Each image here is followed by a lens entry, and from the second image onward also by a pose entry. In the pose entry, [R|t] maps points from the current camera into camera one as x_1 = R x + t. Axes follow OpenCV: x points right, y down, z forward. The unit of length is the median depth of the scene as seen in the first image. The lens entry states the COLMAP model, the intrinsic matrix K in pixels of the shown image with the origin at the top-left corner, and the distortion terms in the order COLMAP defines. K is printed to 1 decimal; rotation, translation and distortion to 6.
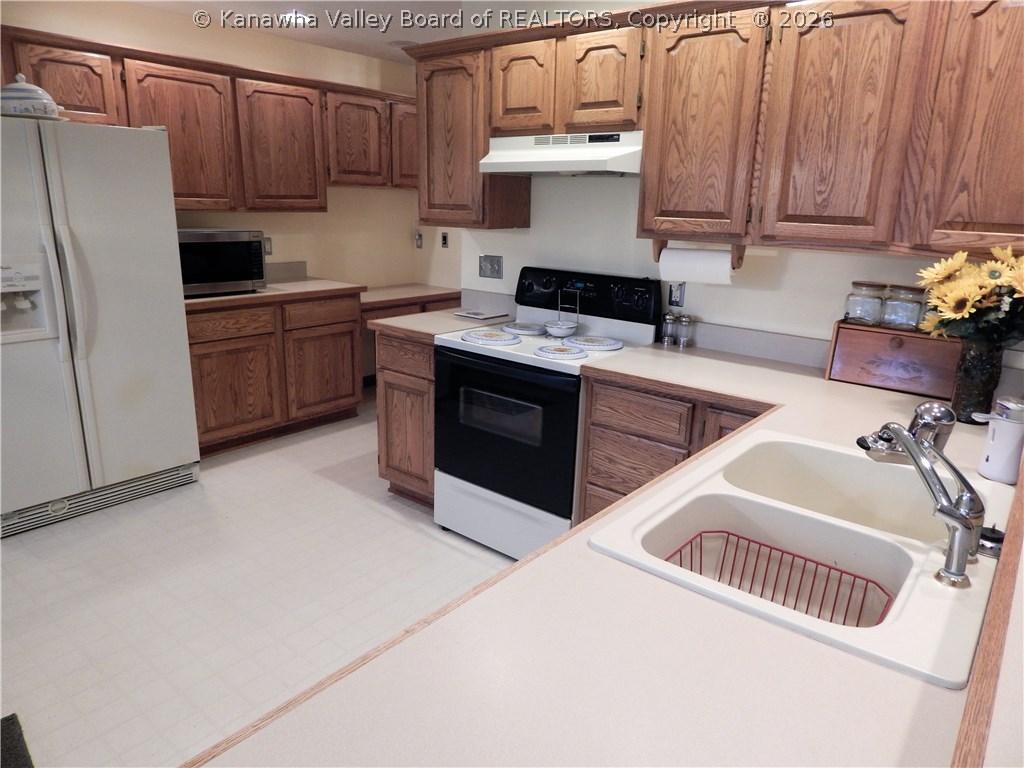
lens RADIAL K [[679.3, 0, 513.4], [0, 679.3, 390.0], [0, 0, 1]] dist [-0.007337, -0.006637]
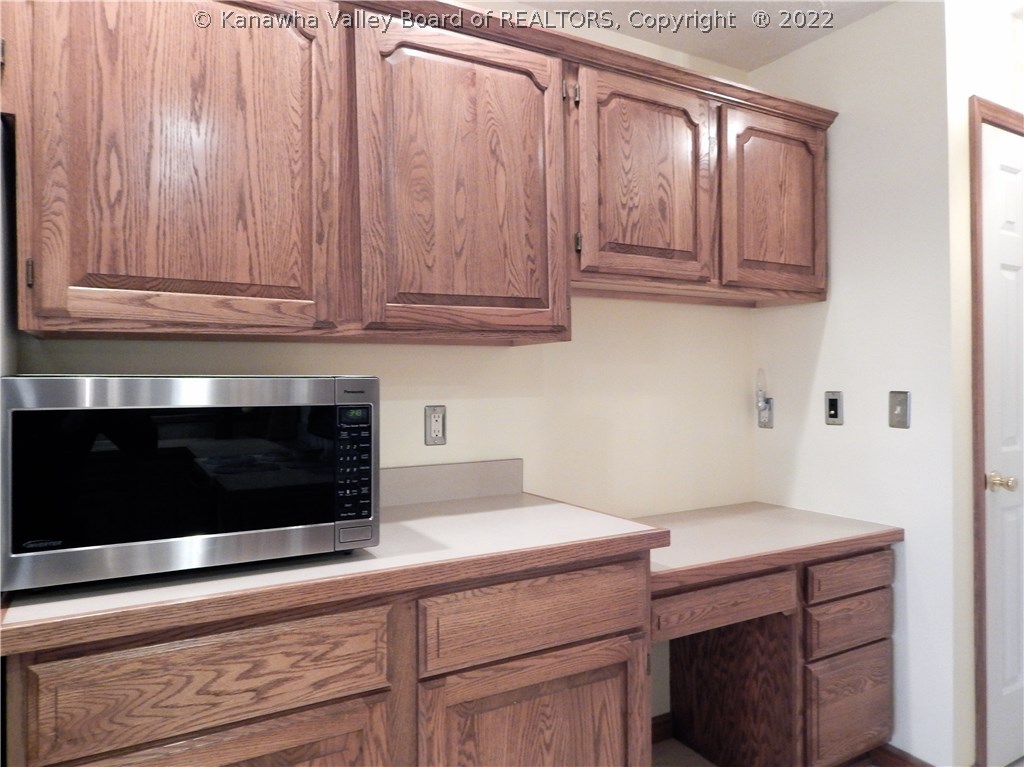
lens RADIAL K [[679.3, 0, 511.8], [0, 679.3, 384.4], [0, 0, 1]] dist [-0.007337, -0.006637]
pose [[0.932283, -0.036441, -0.359891, -0.171861], [-0.063867, 0.962701, -0.262923, -0.135467], [0.356048, 0.268103, 0.895182, 0.669832]]
